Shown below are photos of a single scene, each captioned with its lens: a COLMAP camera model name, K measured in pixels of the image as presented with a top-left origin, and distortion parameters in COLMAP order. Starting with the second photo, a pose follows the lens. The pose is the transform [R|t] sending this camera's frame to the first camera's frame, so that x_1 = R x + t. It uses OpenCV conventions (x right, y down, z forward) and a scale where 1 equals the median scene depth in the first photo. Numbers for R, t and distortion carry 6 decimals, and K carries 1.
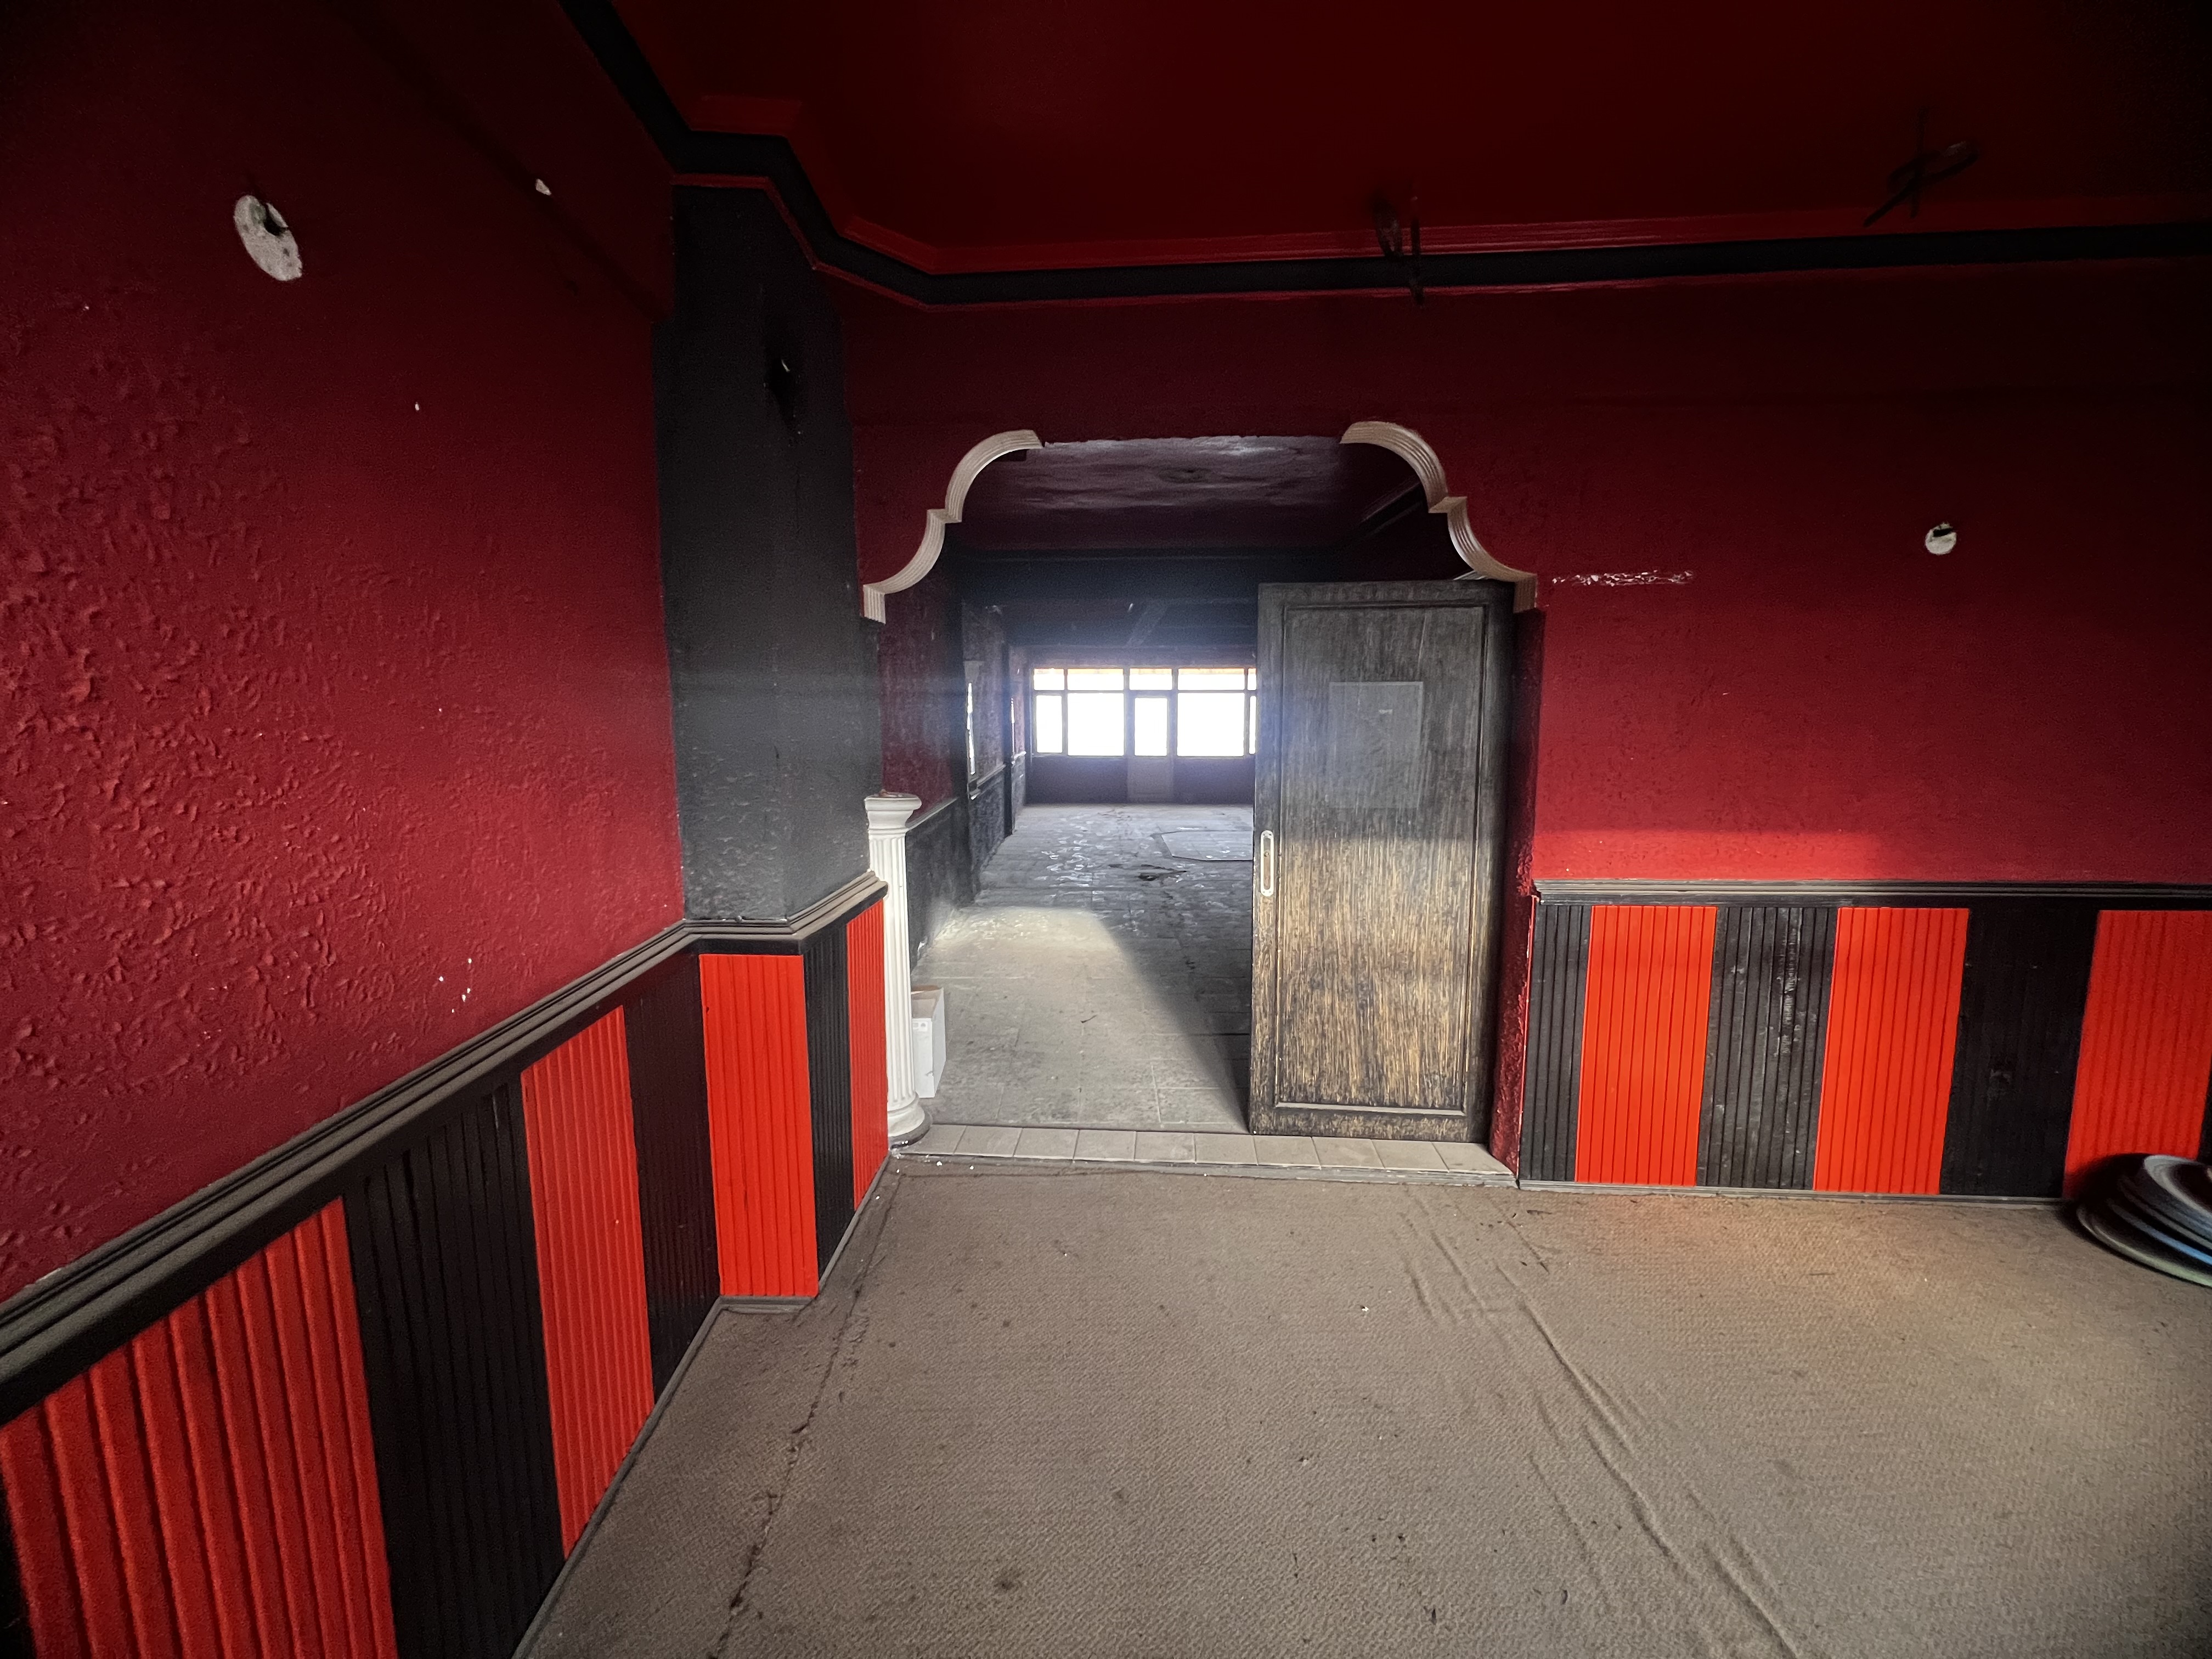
lens RADIAL K [[878.1, 0, 1102.6], [0, 878.1, 830.1], [0, 0, 1]] dist [0.001516, -0.000986]
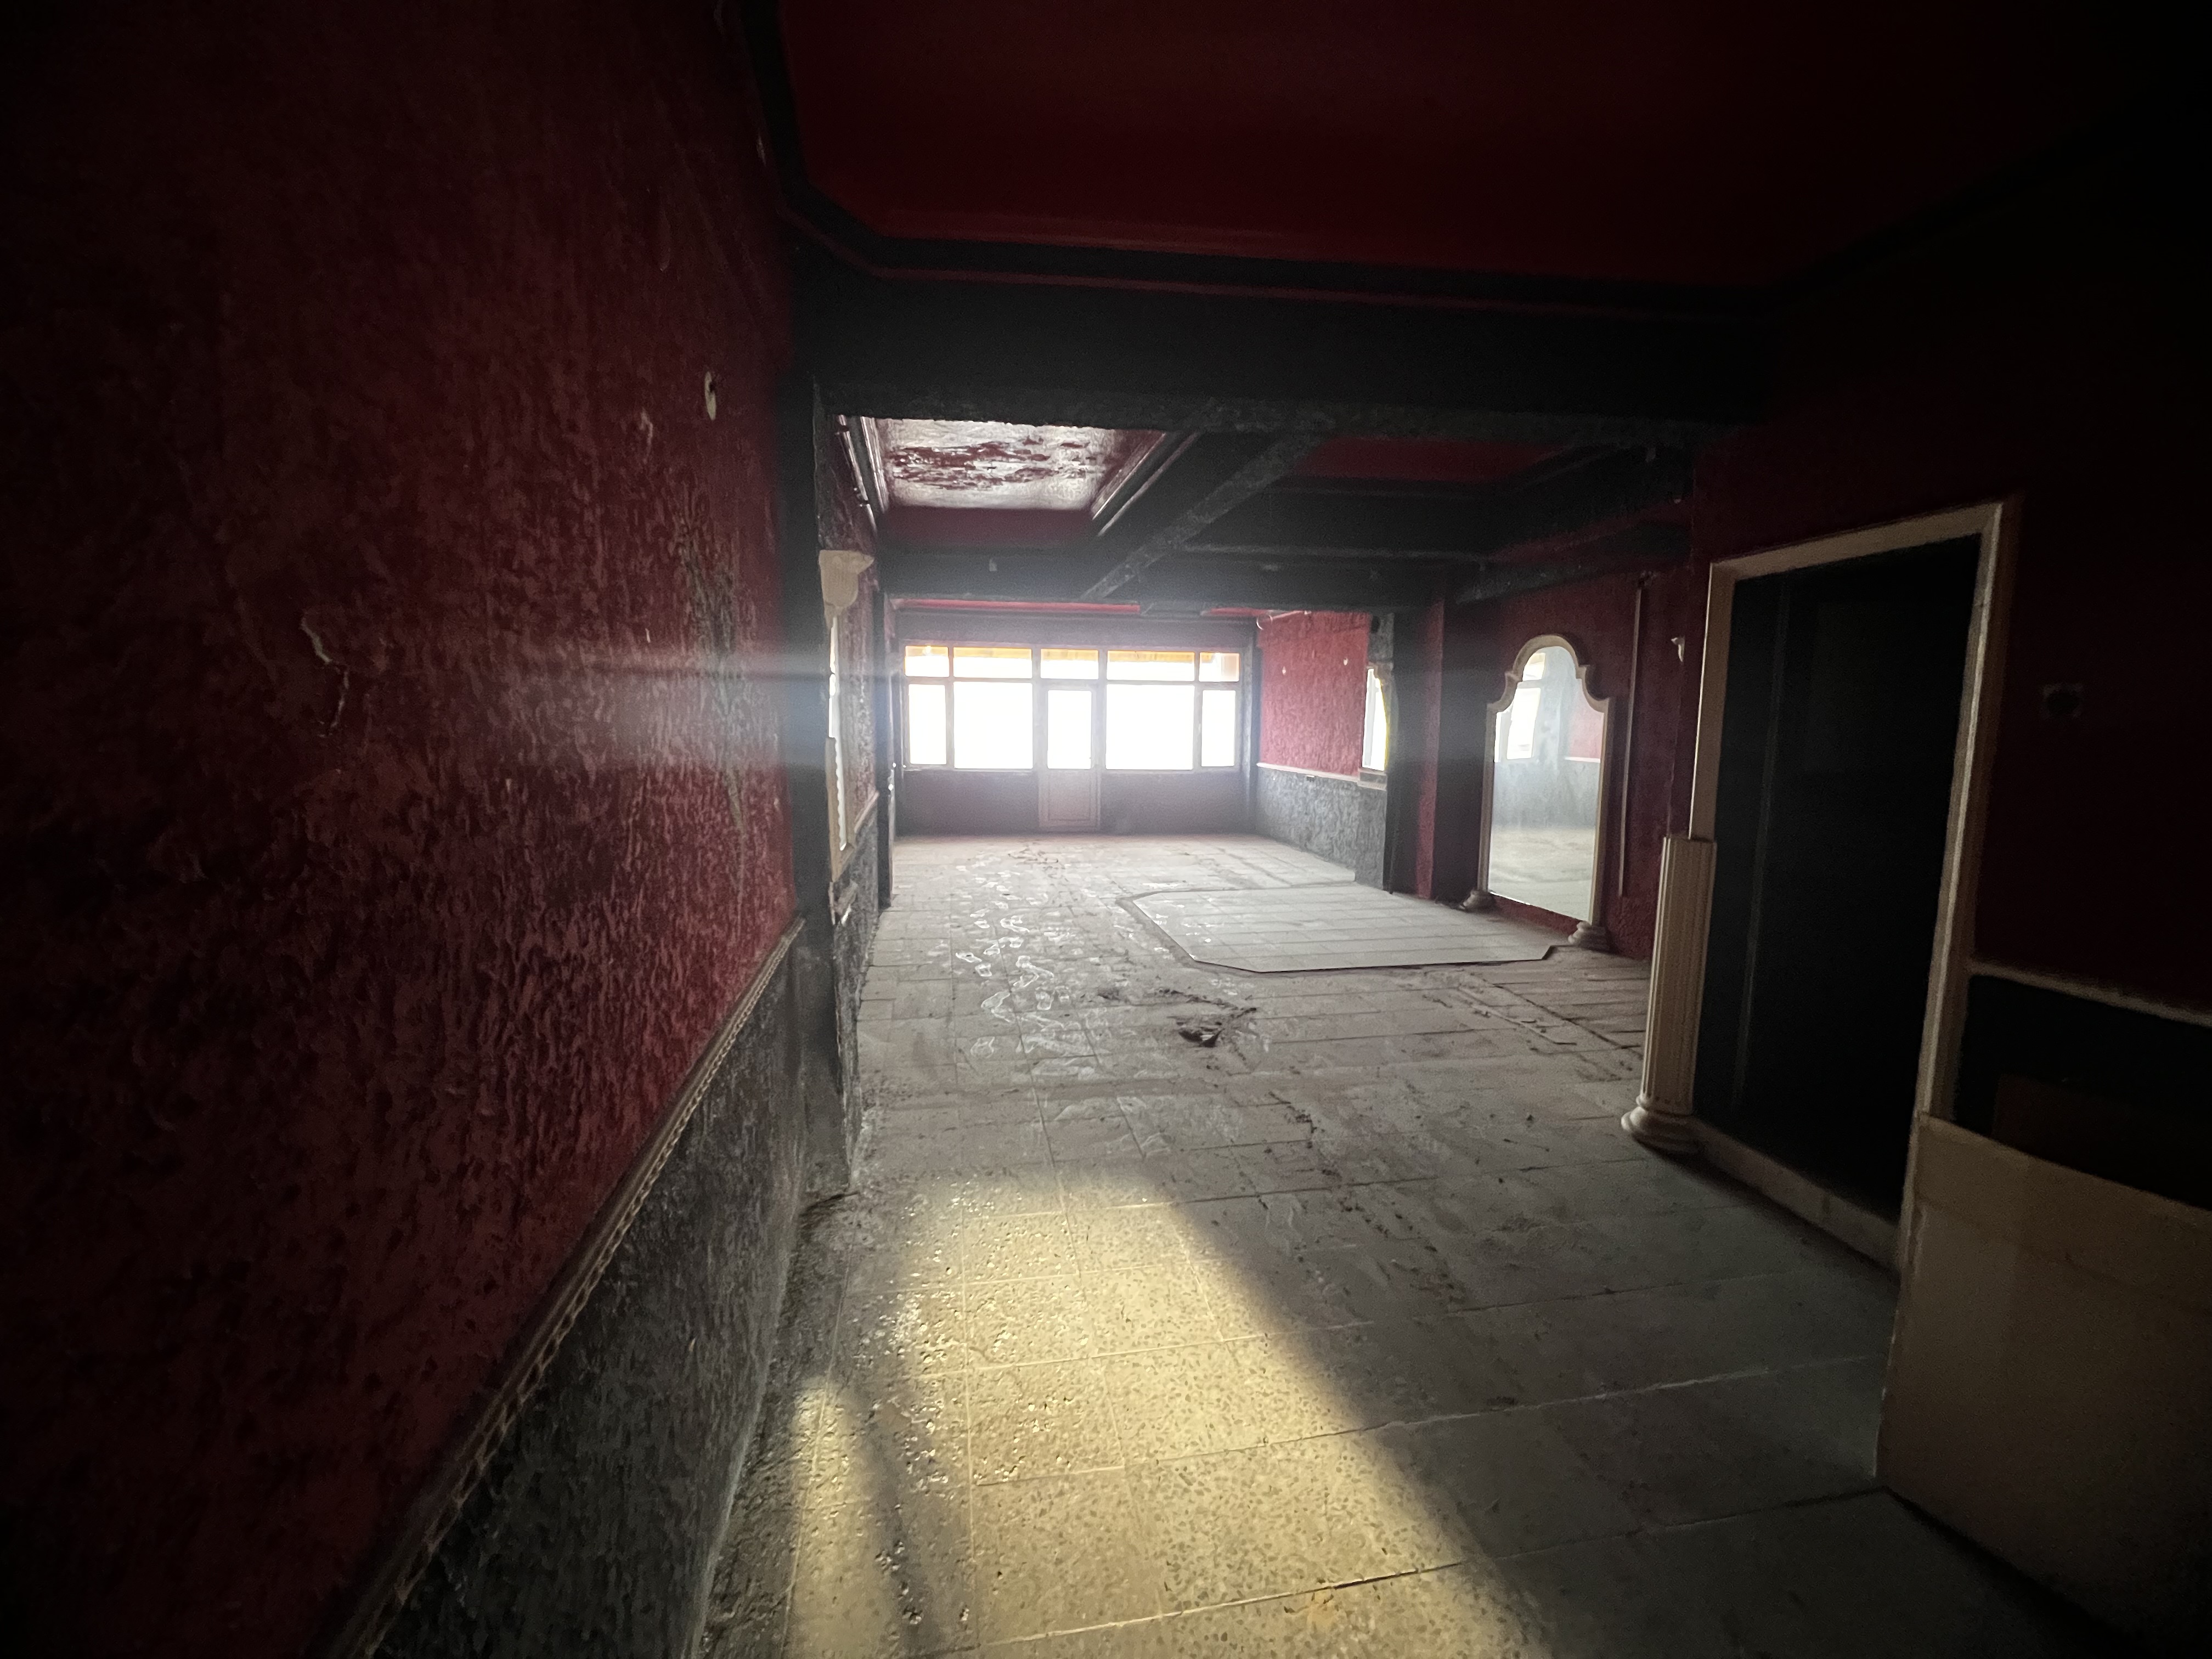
lens RADIAL K [[878.1, 0, 1101.8], [0, 878.1, 823.9], [0, 0, 1]] dist [0.001516, -0.000986]
pose [[0.984449, -0.010200, 0.175376, -0.102307], [0.011727, 0.999902, -0.007676, -0.072163], [-0.175281, 0.009613, 0.984472, 0.594300]]
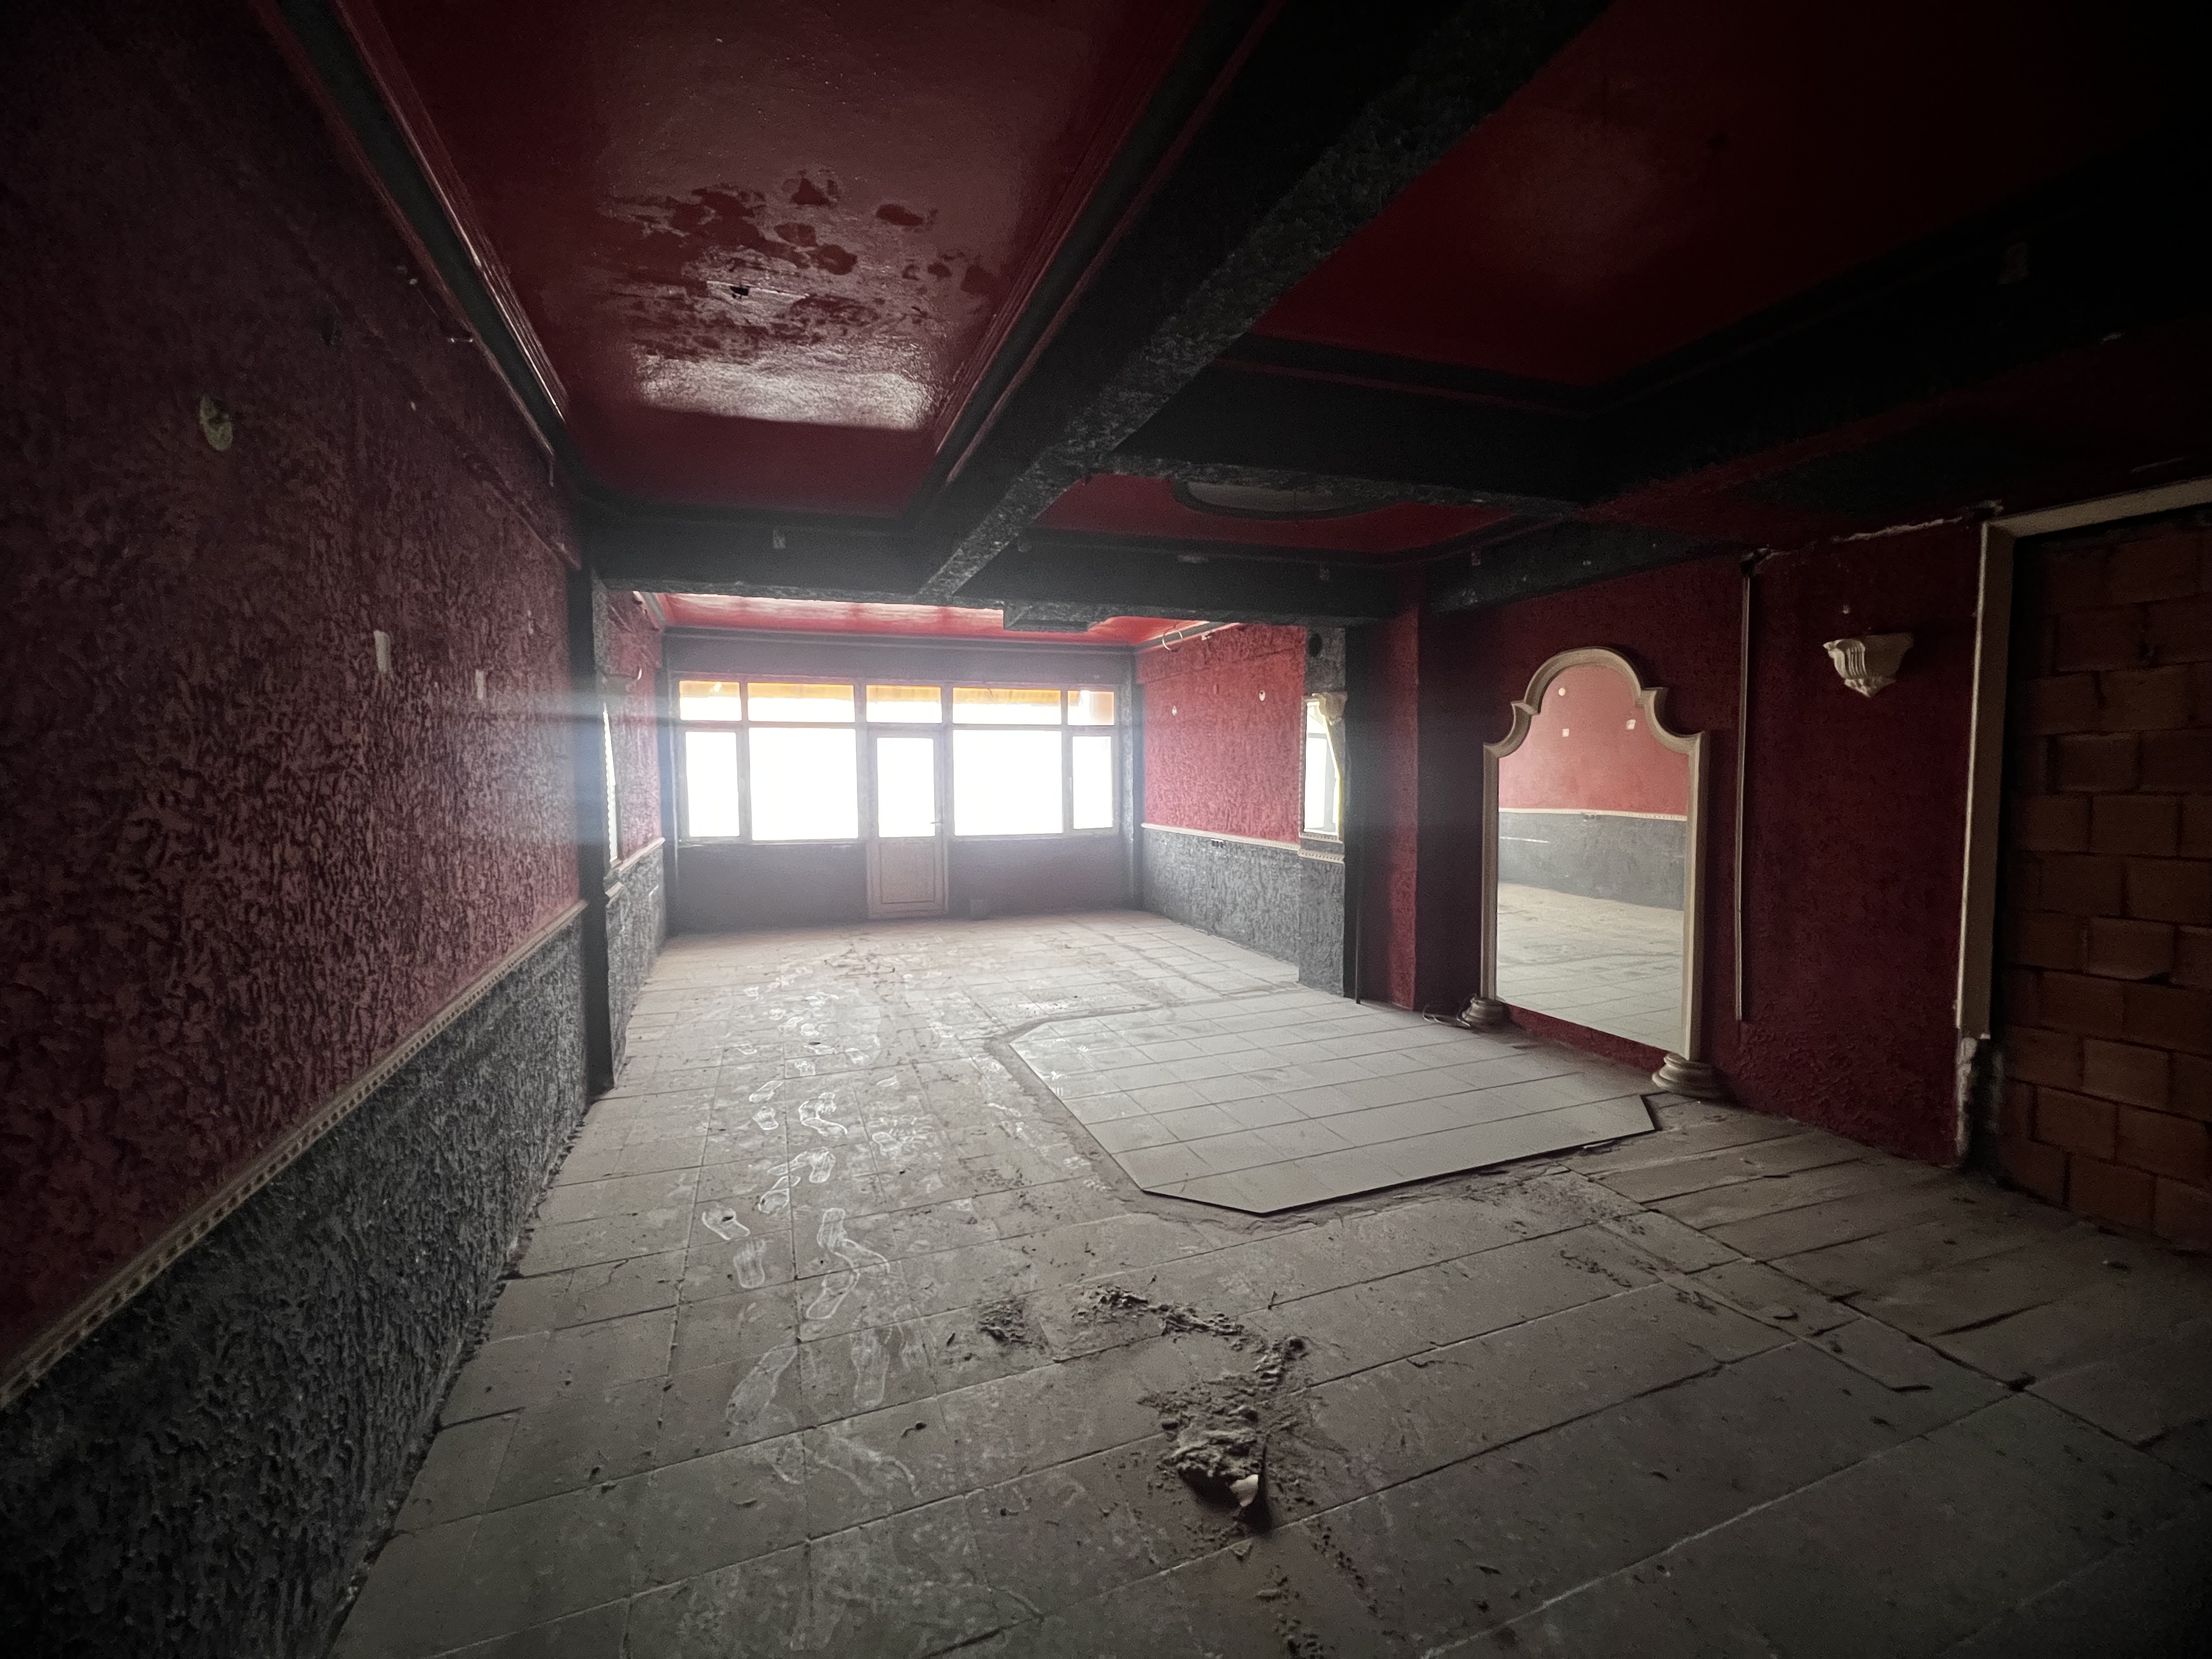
lens RADIAL K [[878.1, 0, 1099.5], [0, 878.1, 824.0], [0, 0, 1]] dist [0.001516, -0.000986]
pose [[0.936510, -0.025785, 0.349691, -0.059650], [0.050006, 0.996920, -0.060414, -0.114329], [-0.347056, 0.074065, 0.934915, 0.907654]]
